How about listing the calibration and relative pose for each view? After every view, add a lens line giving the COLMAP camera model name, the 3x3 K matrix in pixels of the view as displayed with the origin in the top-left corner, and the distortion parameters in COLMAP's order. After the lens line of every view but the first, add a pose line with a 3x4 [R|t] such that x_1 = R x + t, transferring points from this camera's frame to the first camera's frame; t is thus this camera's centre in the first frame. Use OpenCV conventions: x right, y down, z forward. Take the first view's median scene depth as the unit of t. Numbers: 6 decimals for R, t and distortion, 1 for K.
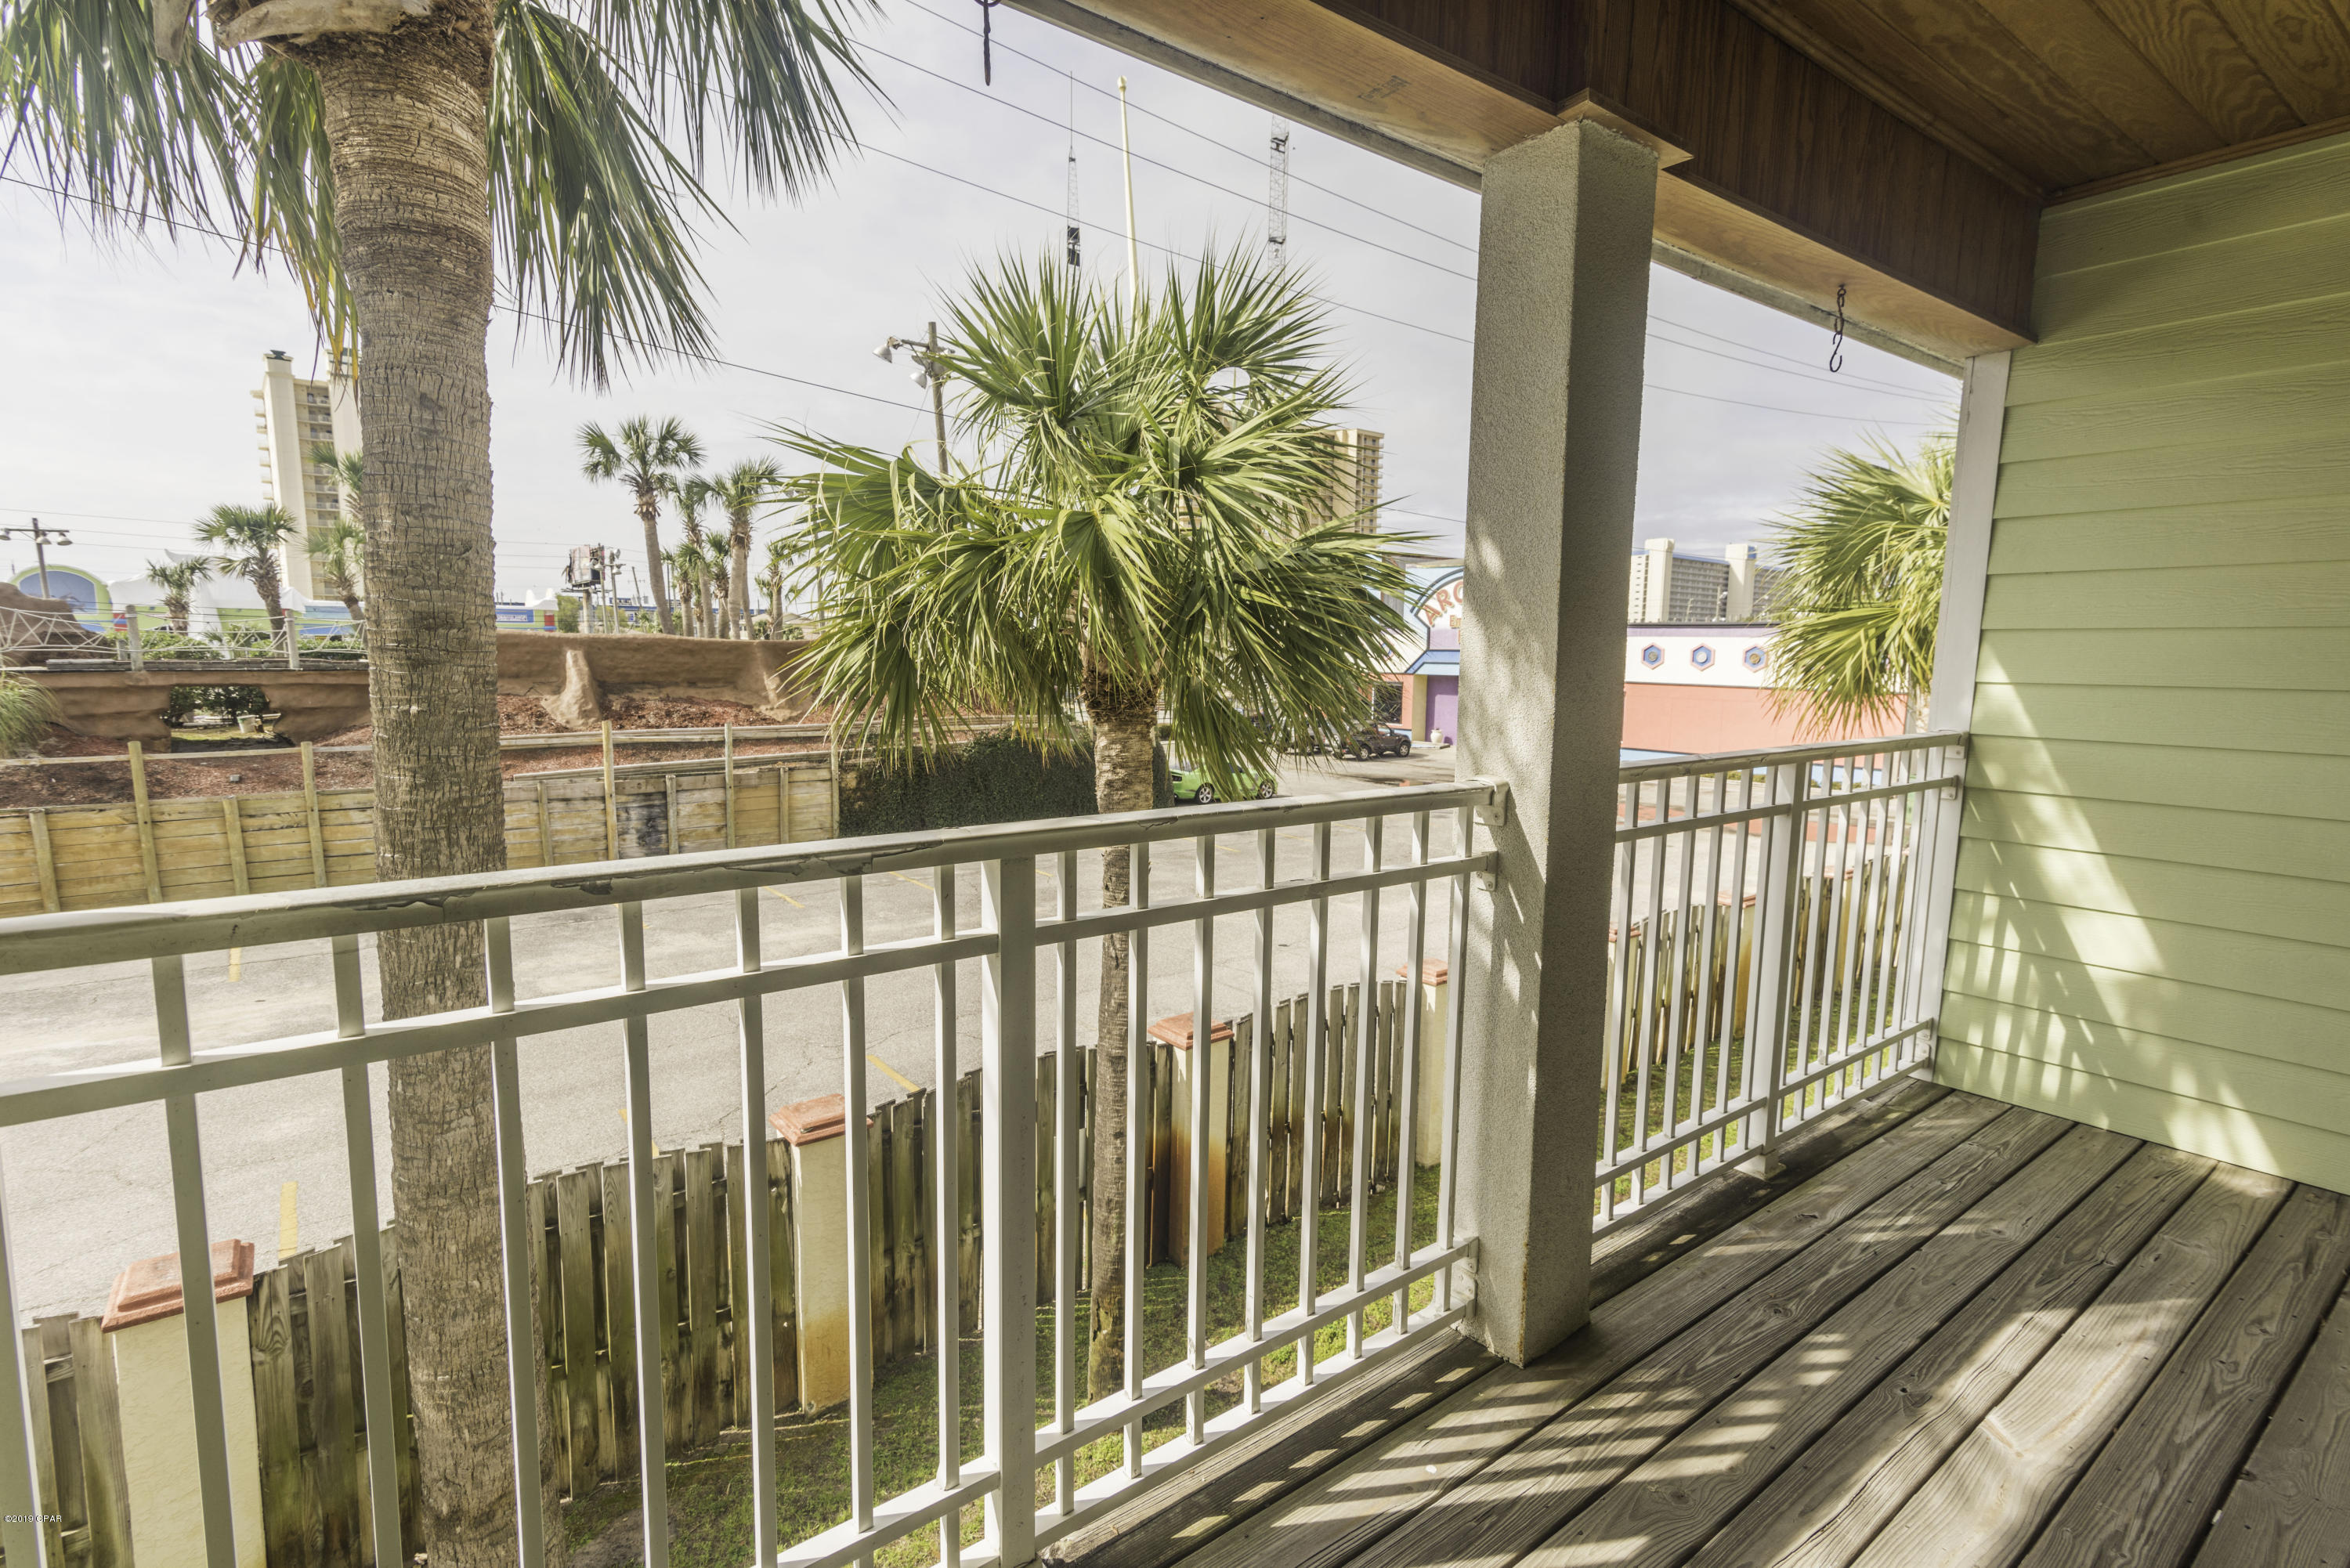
lens RADIAL K [[1131.4, 0, 1175.0], [0, 1131.4, 784.0], [0, 0, 1]] dist [0.015095, 0.000025]
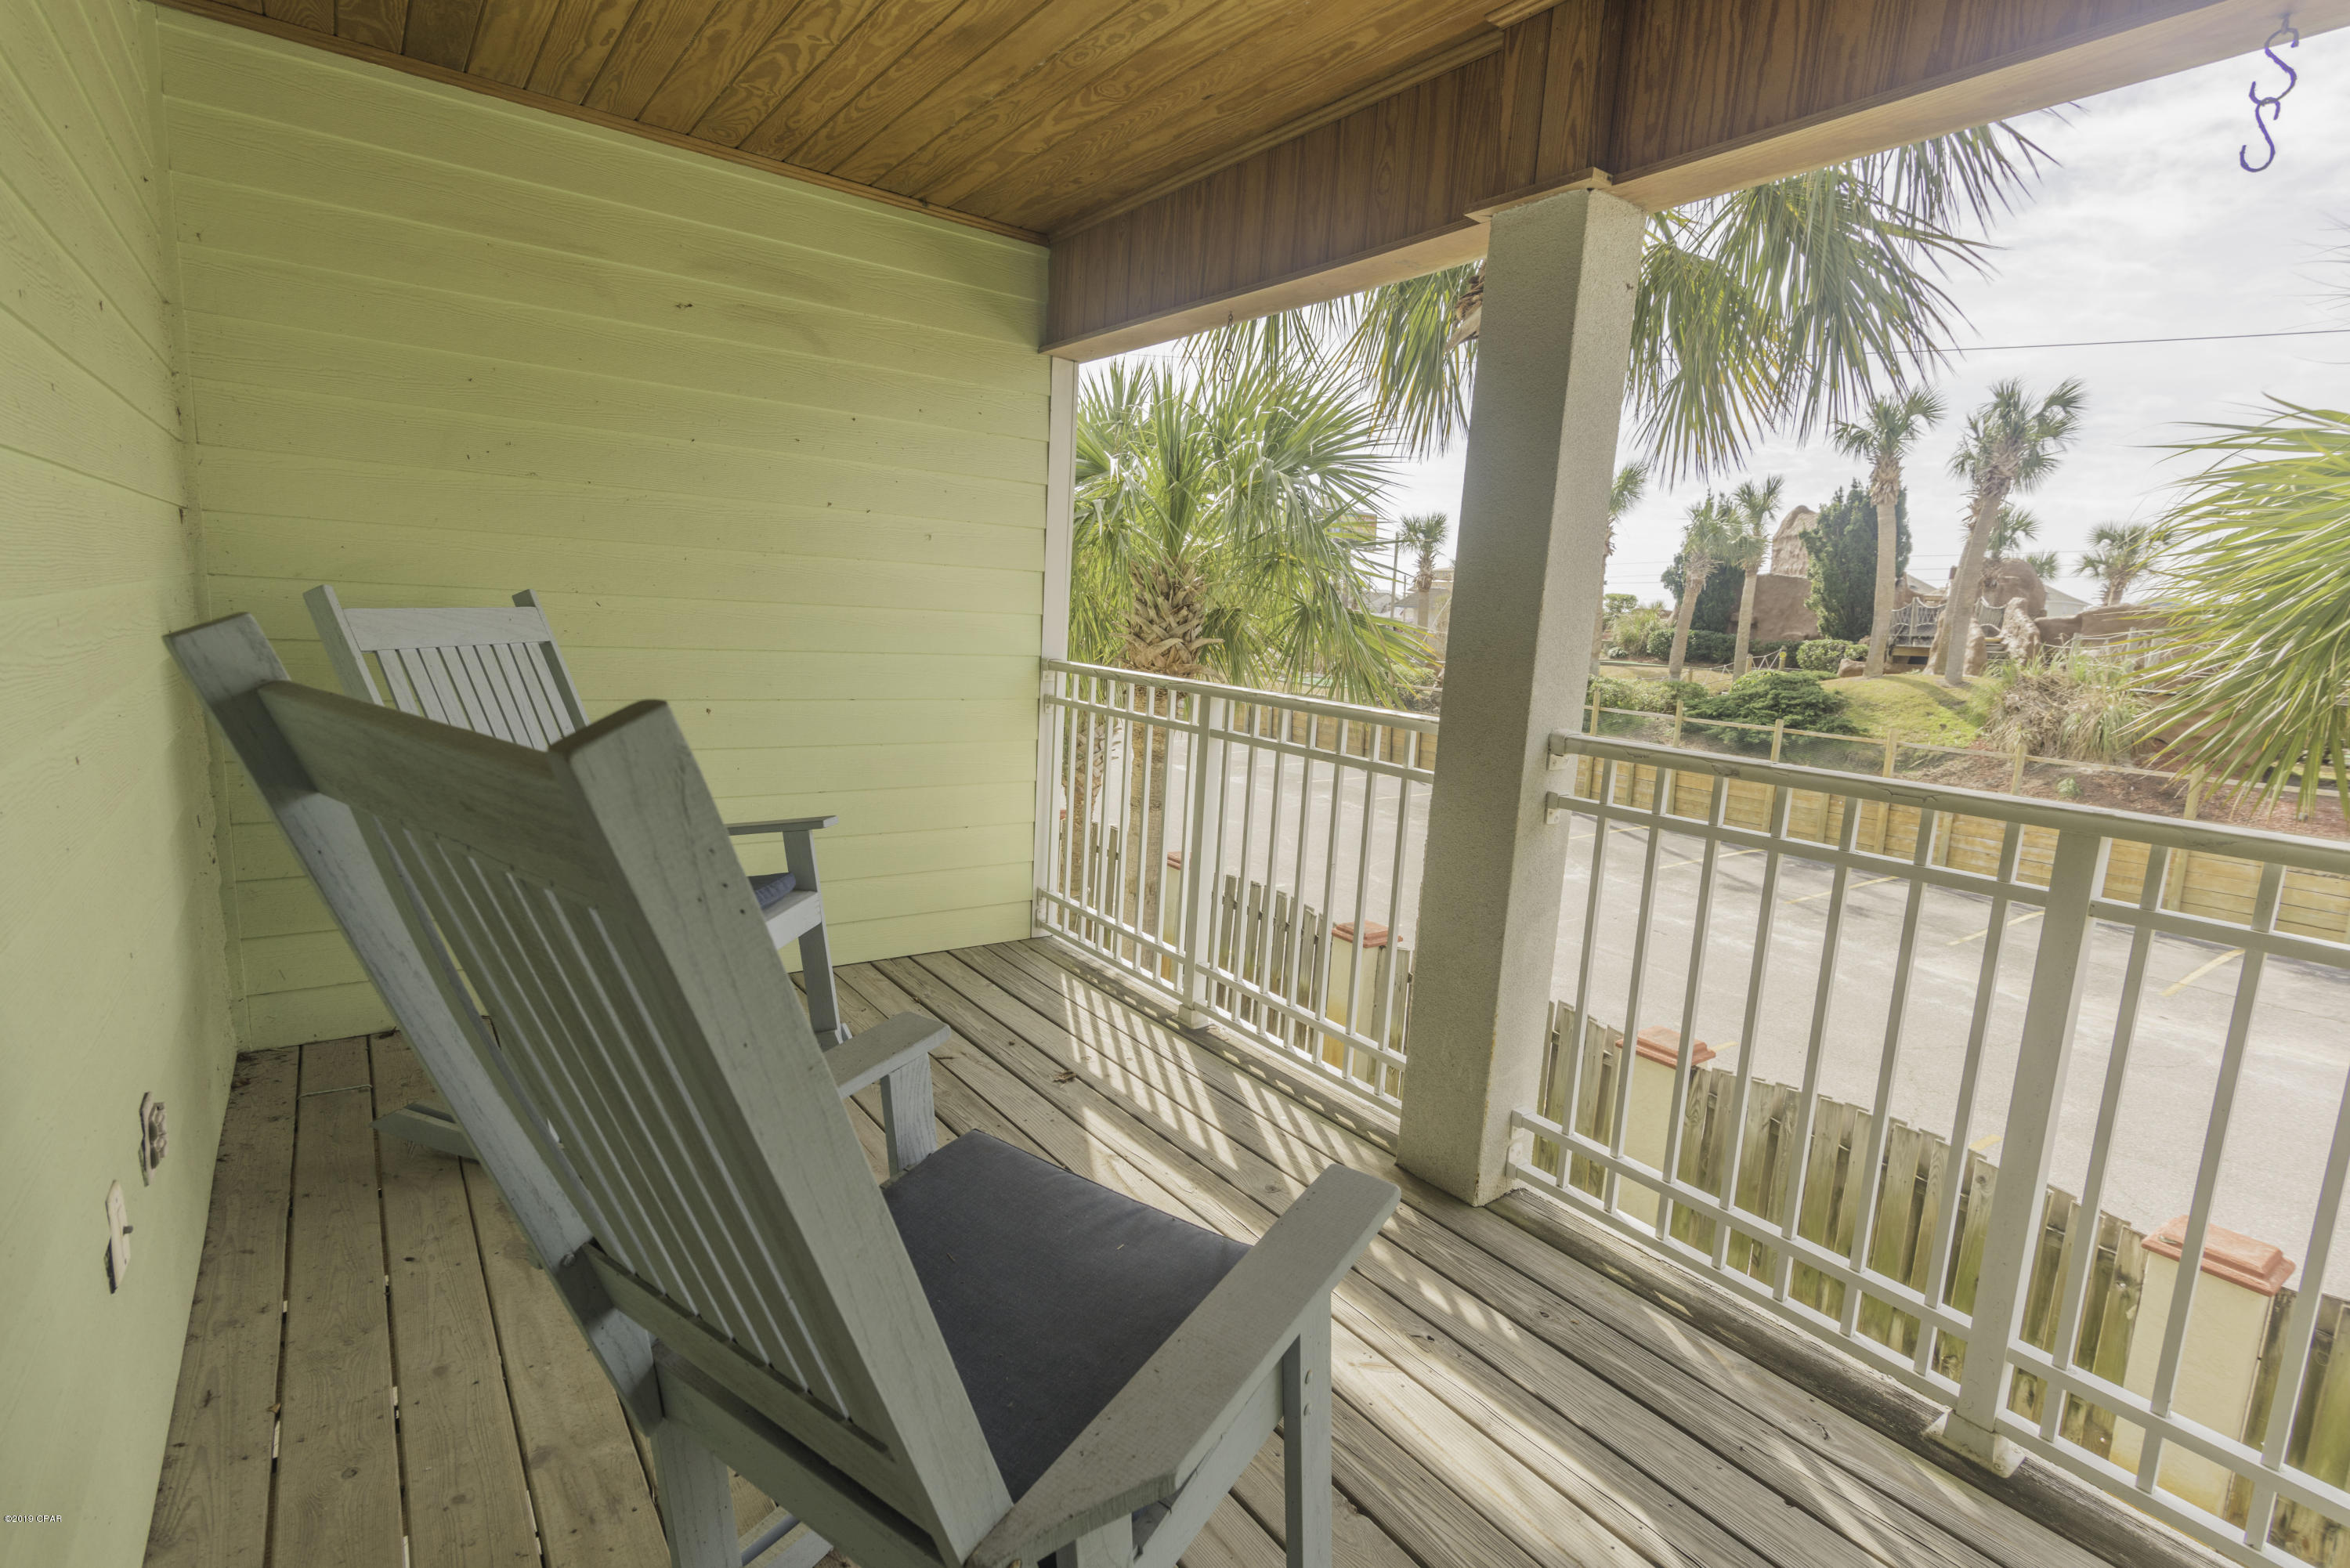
lens RADIAL K [[1131.4, 0, 1175.0], [0, 1131.4, 784.0], [0, 0, 1]] dist [0.015095, 0.000025]
pose [[-0.022560, 0.146382, -0.988971, 1.670695], [-0.178100, 0.972811, 0.148053, -0.070715], [0.983754, 0.179476, 0.004123, 0.715730]]
